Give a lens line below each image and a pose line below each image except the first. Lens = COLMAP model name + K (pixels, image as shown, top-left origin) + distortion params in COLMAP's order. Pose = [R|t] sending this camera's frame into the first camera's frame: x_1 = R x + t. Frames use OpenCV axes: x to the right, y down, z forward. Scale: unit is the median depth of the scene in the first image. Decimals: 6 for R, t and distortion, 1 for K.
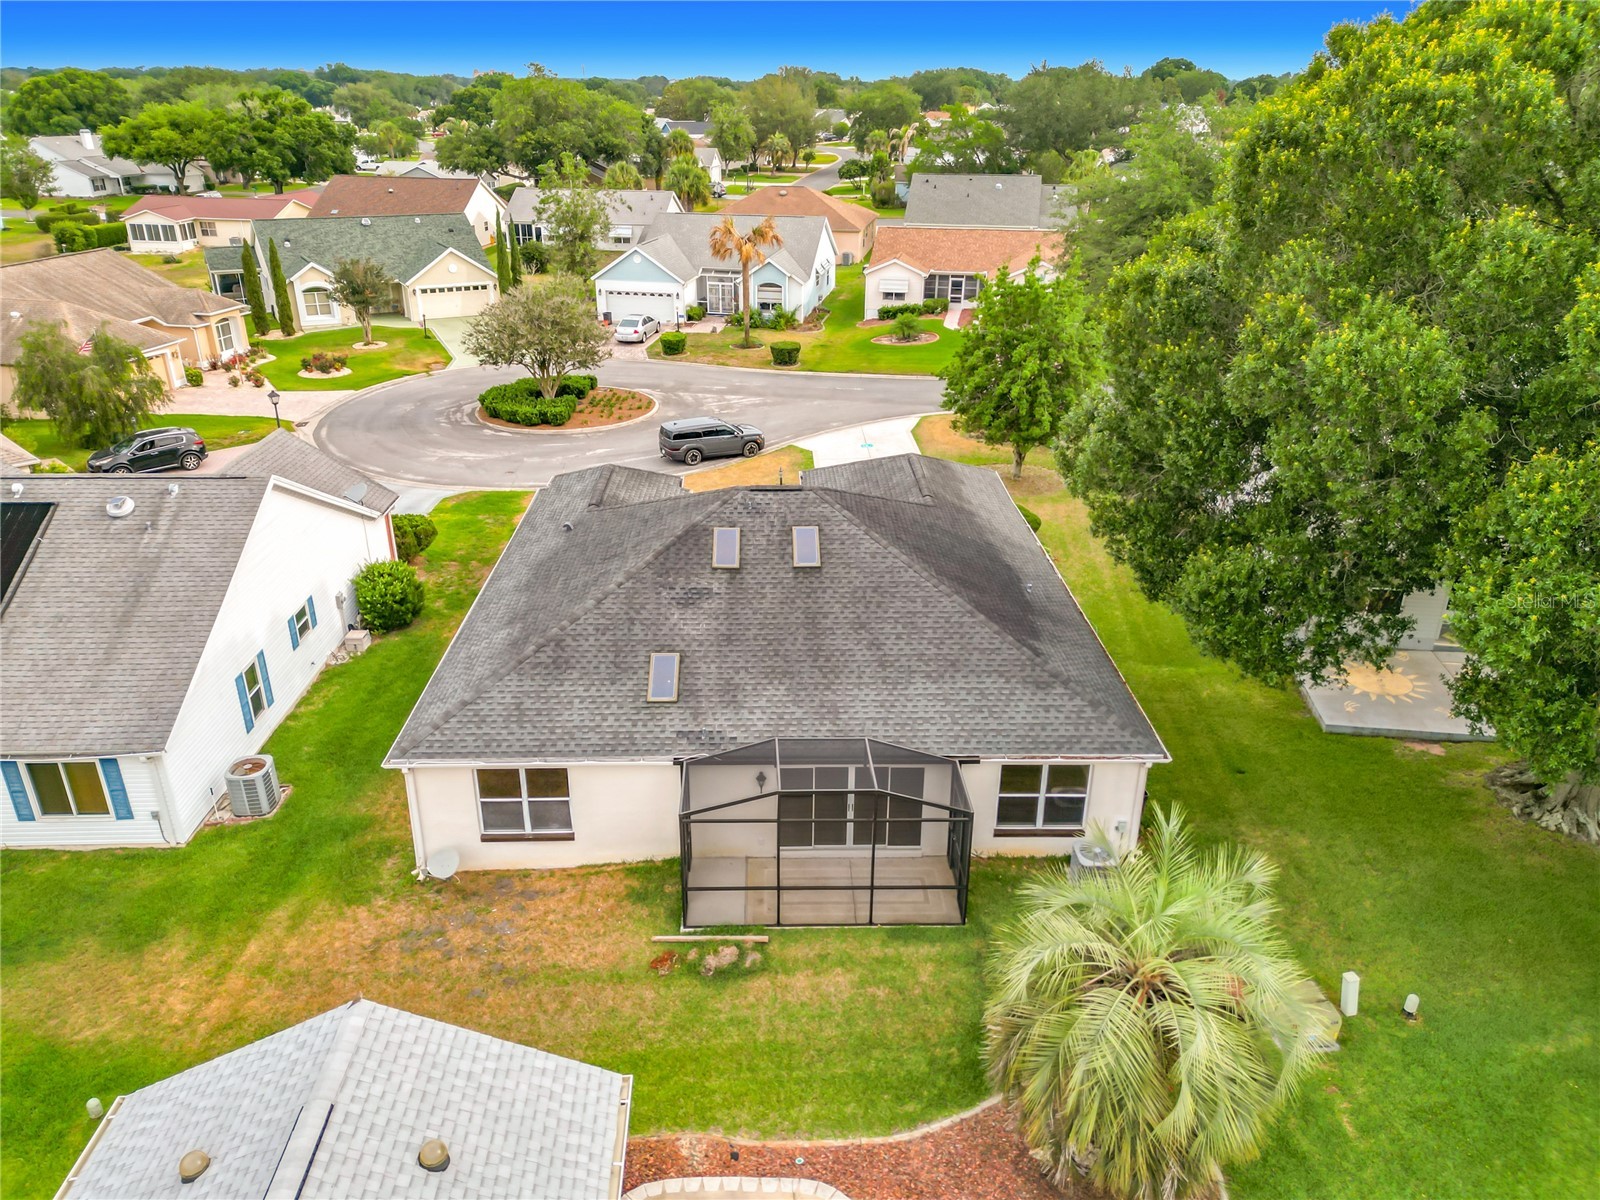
lens RADIAL K [[1134.5, 0, 795.7], [0, 1134.5, 565.7], [0, 0, 1]] dist [0.079126, -0.072134]
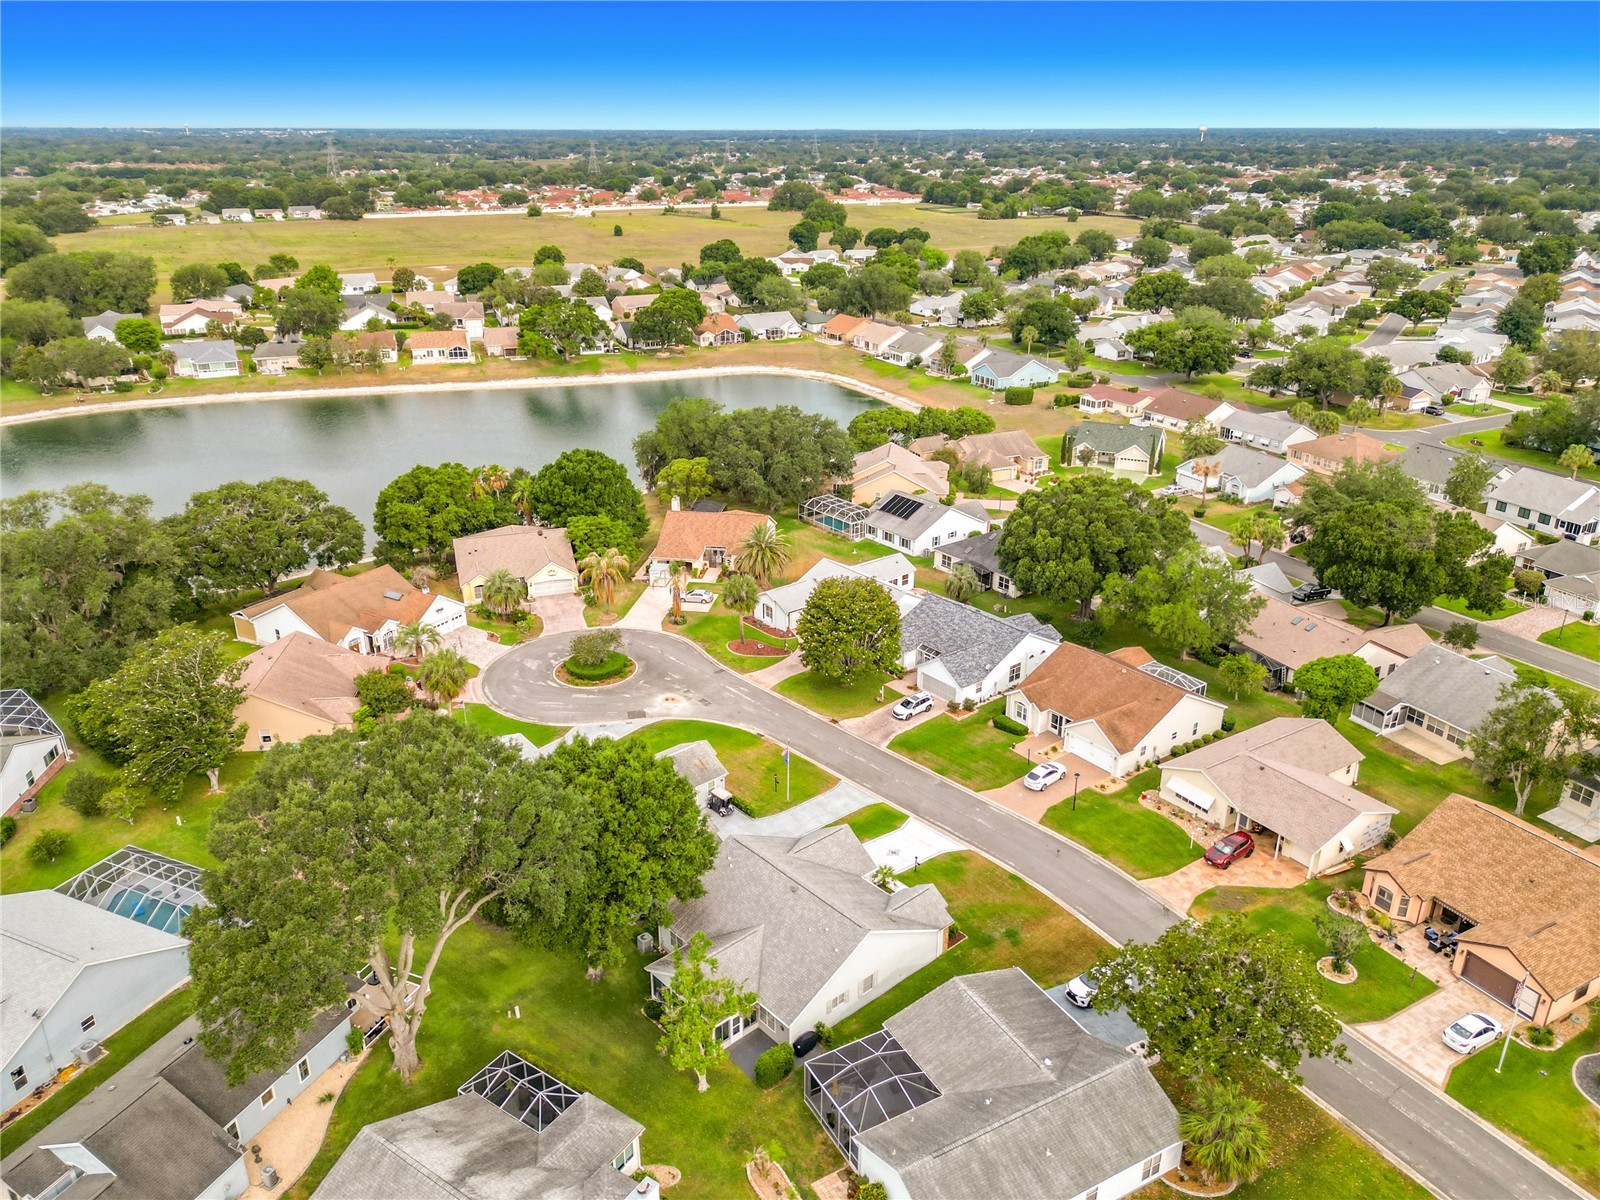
lens RADIAL K [[1134.5, 0, 795.7], [0, 1134.5, 565.7], [0, 0, 1]] dist [0.079126, -0.072134]
pose [[0.583314, 0.280557, -0.762255, 4.337144], [-0.308958, 0.944550, 0.111223, -0.236744], [0.751192, 0.170627, 0.637649, -3.918489]]
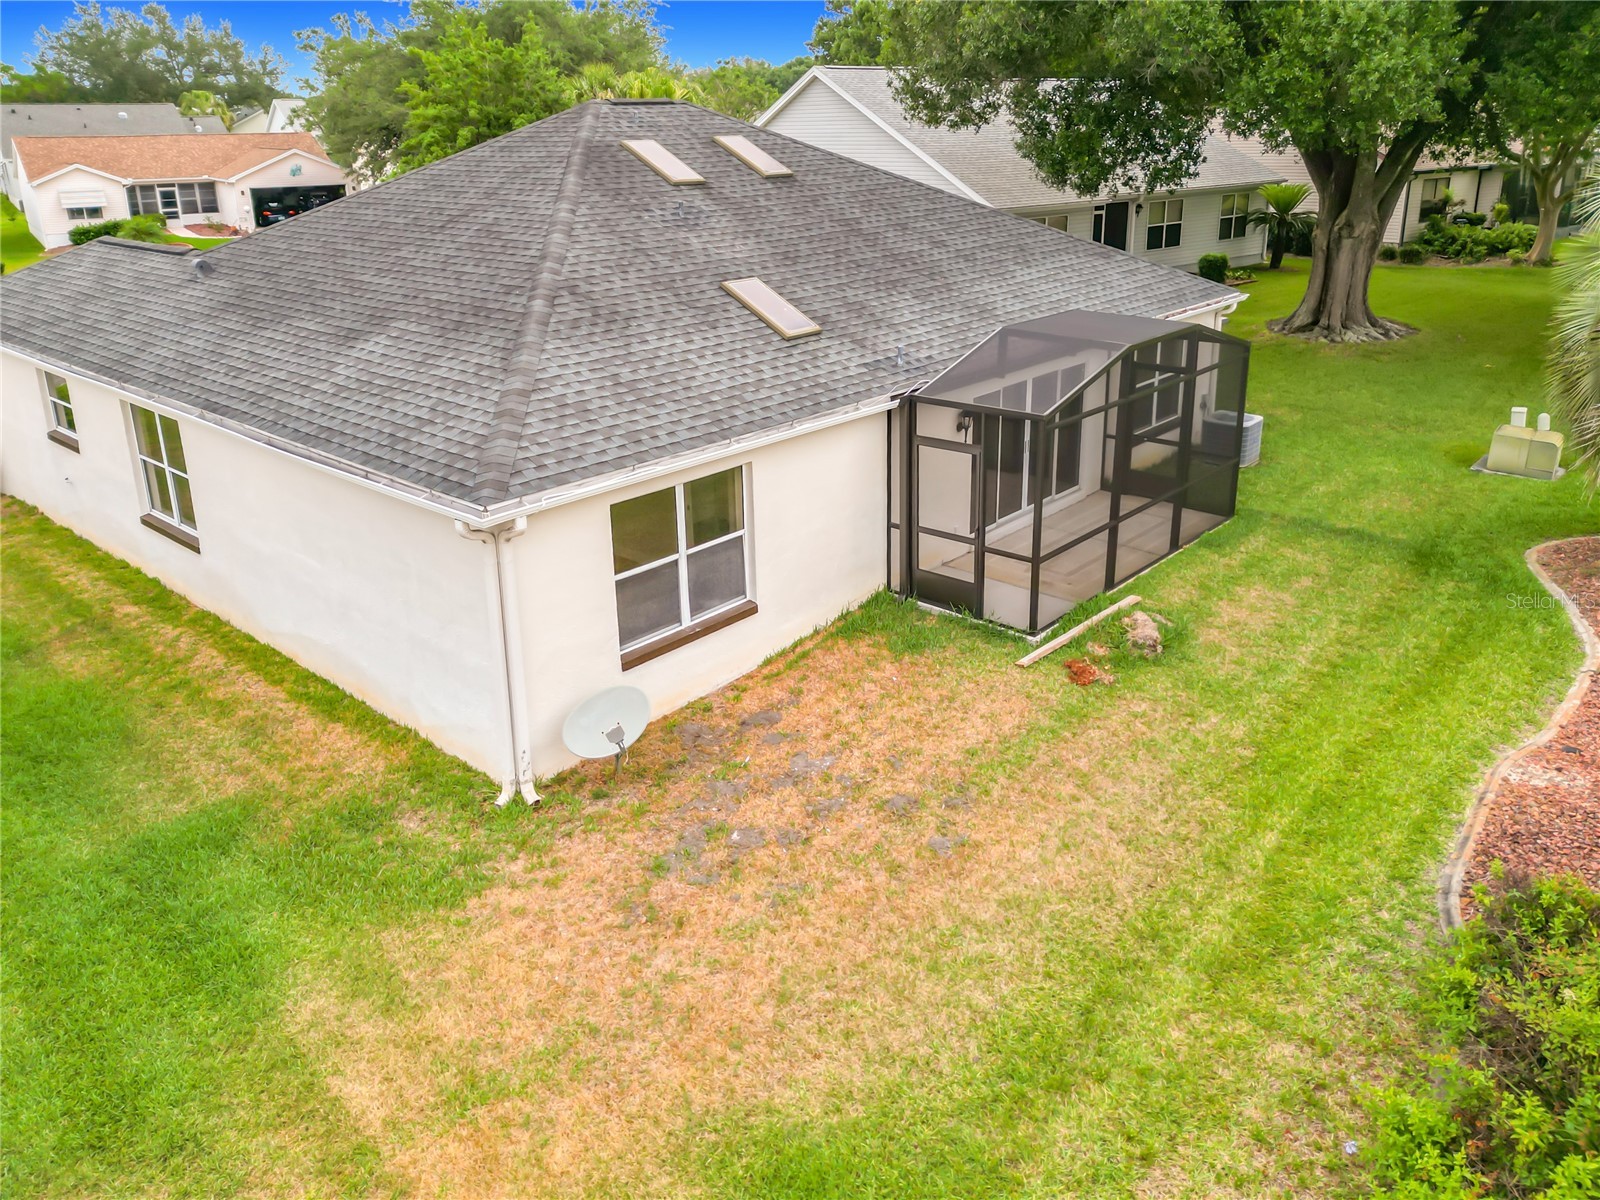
lens RADIAL K [[1161.6, 0, 803.7], [0, 1161.6, 470.4], [0, 0, 1]] dist [0.086939, -0.083179]
pose [[0.689974, -0.226630, 0.687441, -0.529346], [0.300318, 0.953750, 0.013000, 0.172891], [-0.658593, 0.197481, 0.726124, 0.563475]]
